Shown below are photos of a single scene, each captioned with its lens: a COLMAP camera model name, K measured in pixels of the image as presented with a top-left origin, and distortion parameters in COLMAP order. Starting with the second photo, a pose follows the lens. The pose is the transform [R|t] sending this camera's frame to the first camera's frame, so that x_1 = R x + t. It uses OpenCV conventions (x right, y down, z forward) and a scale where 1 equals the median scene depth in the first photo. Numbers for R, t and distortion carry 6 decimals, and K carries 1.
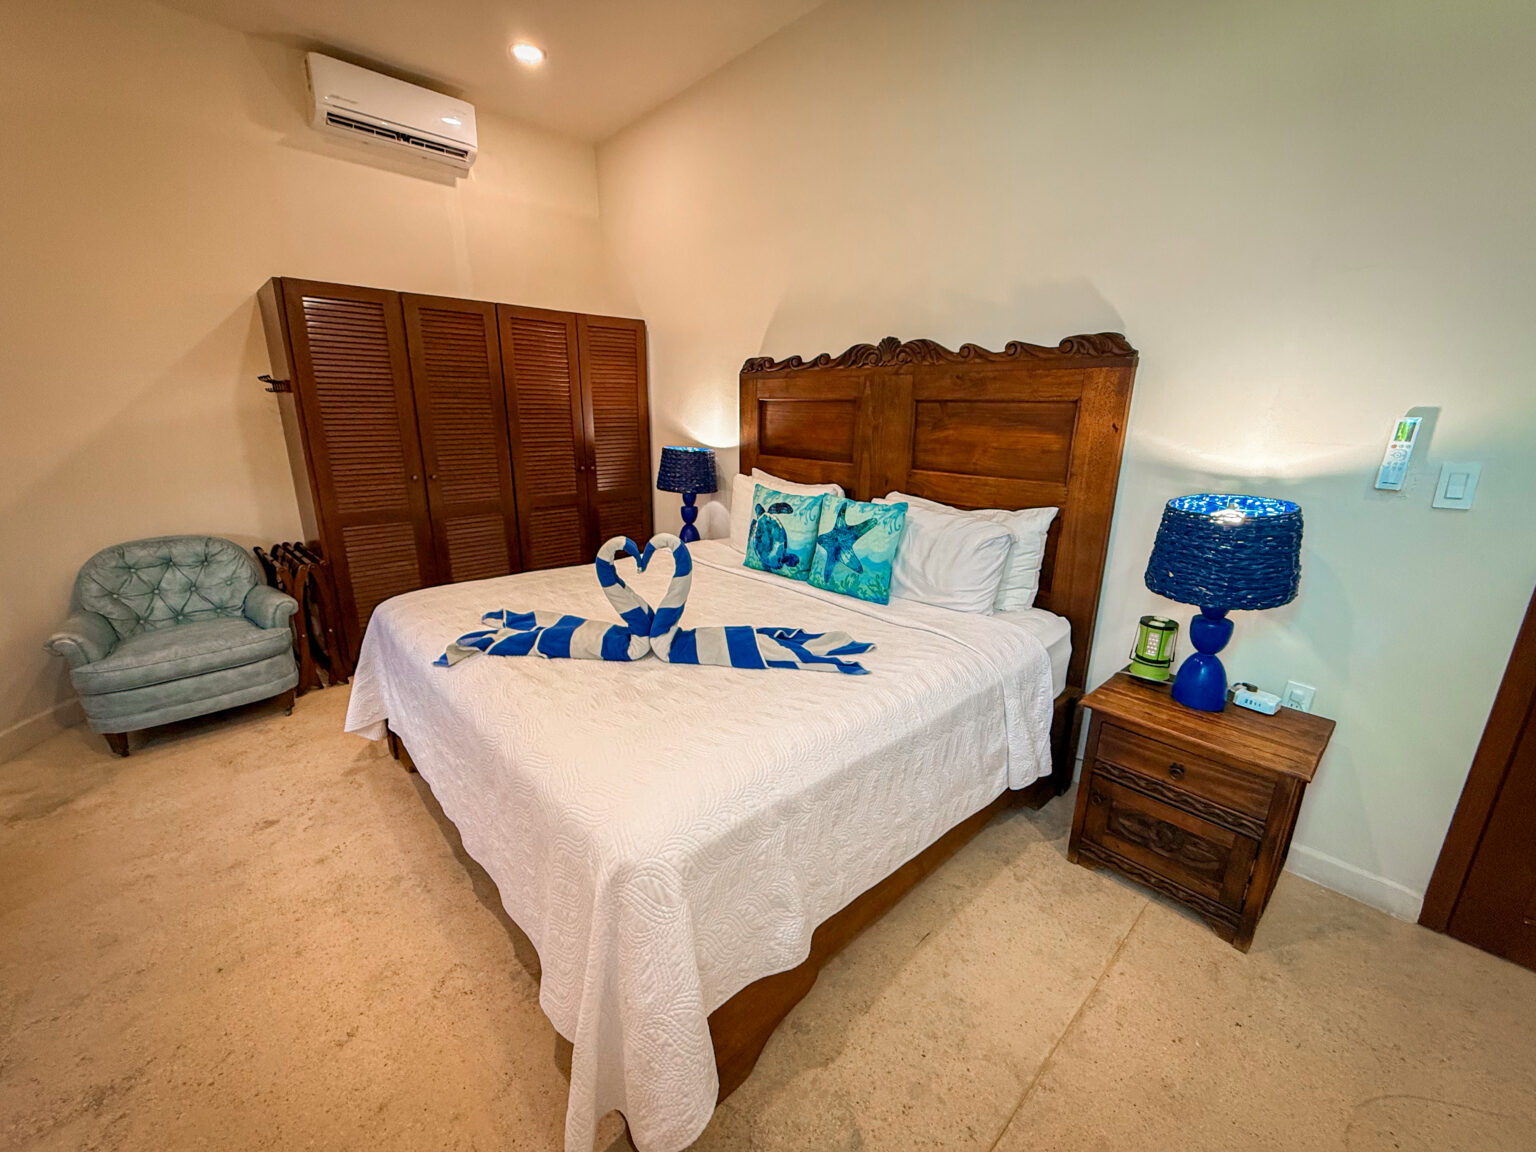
lens RADIAL K [[615.6, 0, 761.8], [0, 615.6, 570.5], [0, 0, 1]] dist [-0.000962, 0.000164]
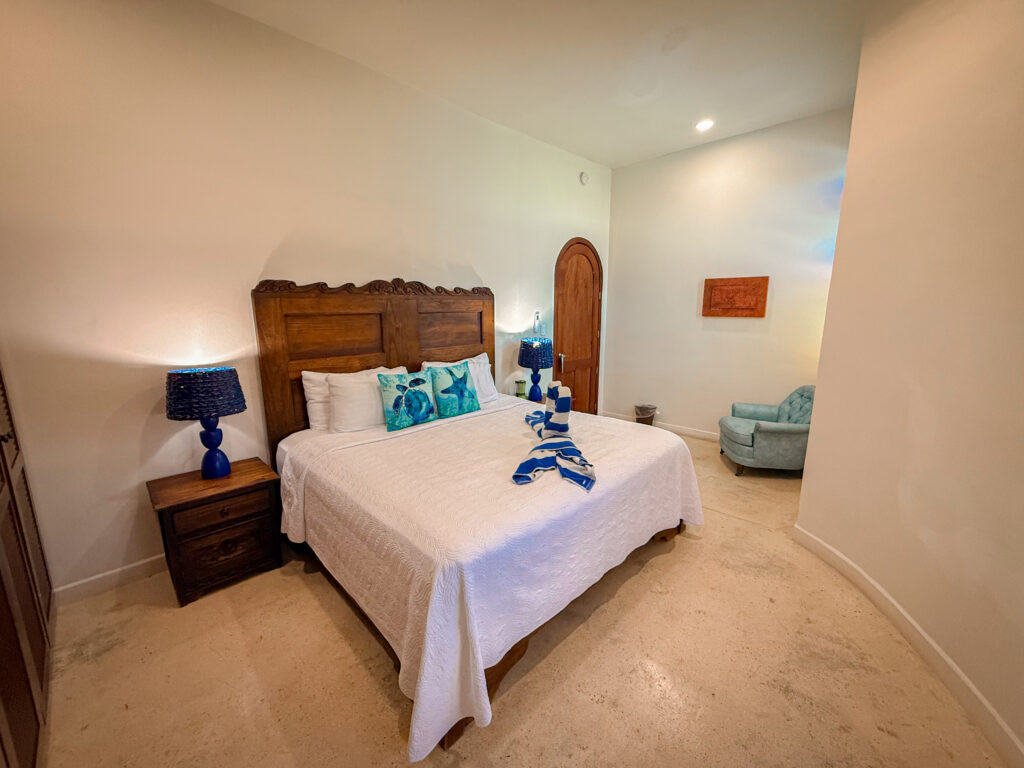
lens RADIAL K [[410.4, 0, 507.5], [0, 410.4, 387.1], [0, 0, 1]] dist [-0.000962, 0.000164]
pose [[-0.033291, -0.208656, 0.977422, -1.014961], [0.261864, 0.941979, 0.210008, -0.250736], [-0.964531, 0.262943, 0.023280, 0.755676]]
